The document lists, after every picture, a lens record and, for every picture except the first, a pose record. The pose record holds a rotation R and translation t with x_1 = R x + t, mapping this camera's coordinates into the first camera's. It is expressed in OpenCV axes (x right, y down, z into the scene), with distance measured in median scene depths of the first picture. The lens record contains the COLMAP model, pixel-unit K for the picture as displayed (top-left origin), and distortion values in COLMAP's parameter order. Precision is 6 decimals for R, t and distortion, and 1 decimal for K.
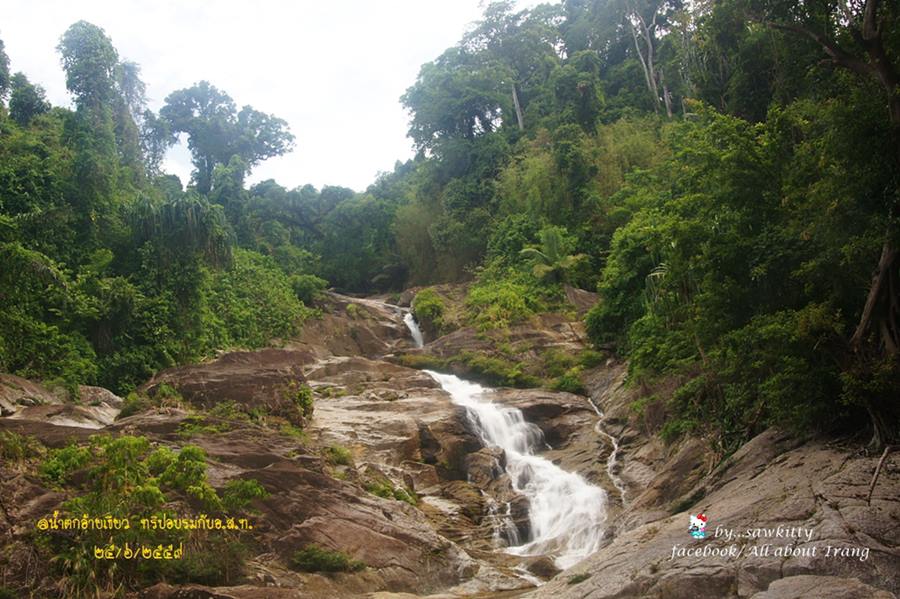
lens RADIAL K [[903.6, 0, 442.0], [0, 903.6, 311.4], [0, 0, 1]] dist [-0.086196, 0.257145]
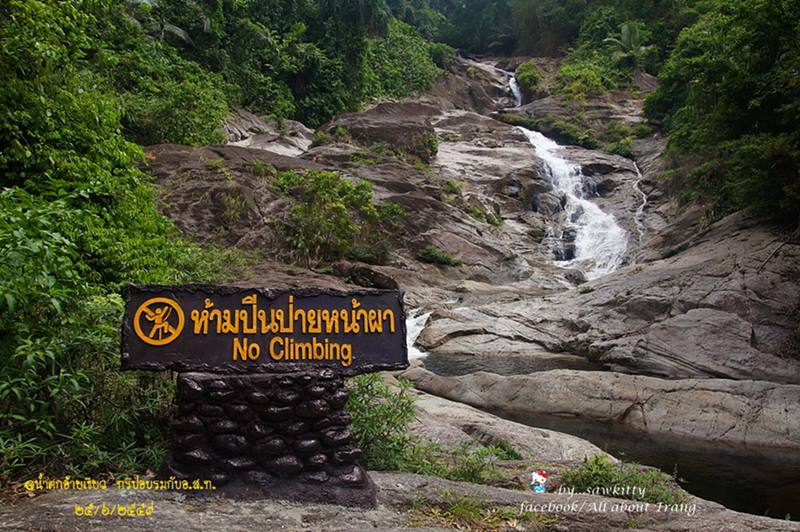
lens RADIAL K [[687.4, 0, 397.0], [0, 687.4, 280.1], [0, 0, 1]] dist [-0.150273, 0.155644]
pose [[0.976635, 0.133202, -0.168647, 0.007327], [-0.073589, 0.944587, 0.319907, -0.042246], [0.201914, -0.300022, 0.932318, -0.103454]]
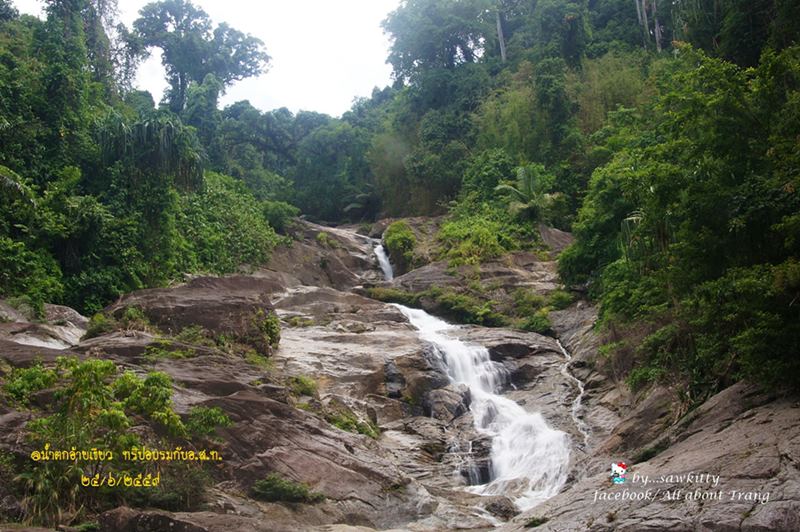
lens RADIAL K [[916.4, 0, 394.8], [0, 916.4, 283.6], [0, 0, 1]] dist [-0.029529, 0.392280]
pose [[0.998750, 0.046409, -0.018588, 0.000385], [-0.045519, 0.997916, 0.045744, -0.004025], [0.020672, -0.044841, 0.998780, -0.007941]]
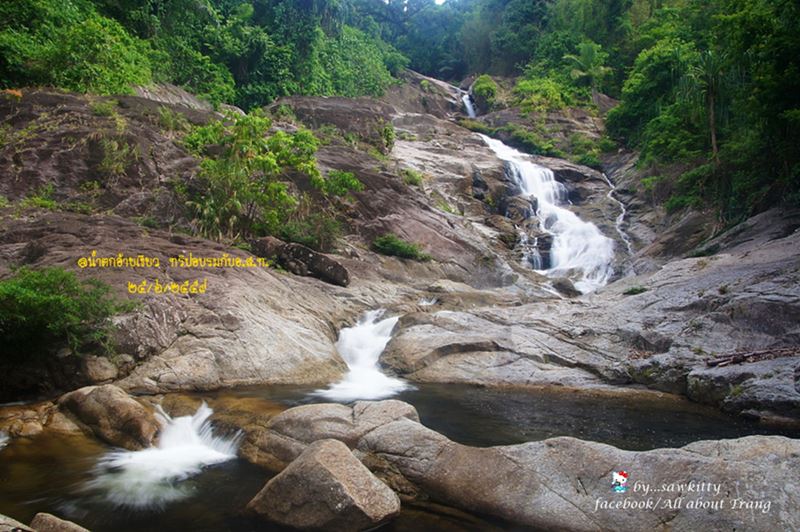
lens RADIAL K [[633.9, 0, 394.8], [0, 633.9, 278.5], [0, 0, 1]] dist [-0.172559, 0.131263]
pose [[0.982283, 0.166630, -0.085762, -0.032201], [-0.137964, 0.952689, 0.270833, 0.047979], [0.126833, -0.254202, 0.958799, 0.094729]]
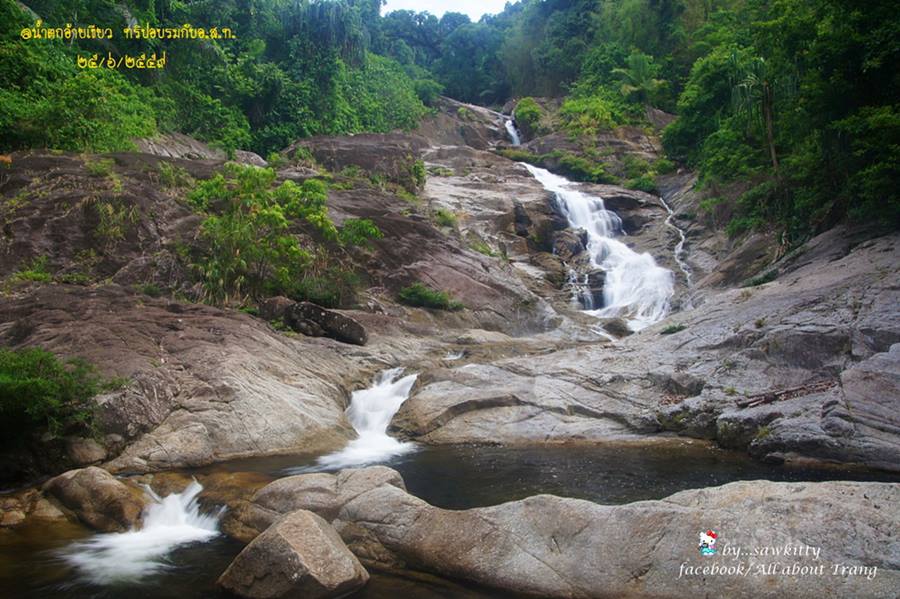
lens RADIAL K [[706.4, 0, 445.4], [0, 706.4, 312.1], [0, 0, 1]] dist [-0.174127, 0.124626]
pose [[0.990300, 0.100315, -0.096136, -0.012965], [-0.073313, 0.965009, 0.251760, 0.040244], [0.118027, -0.242270, 0.963003, 0.086369]]
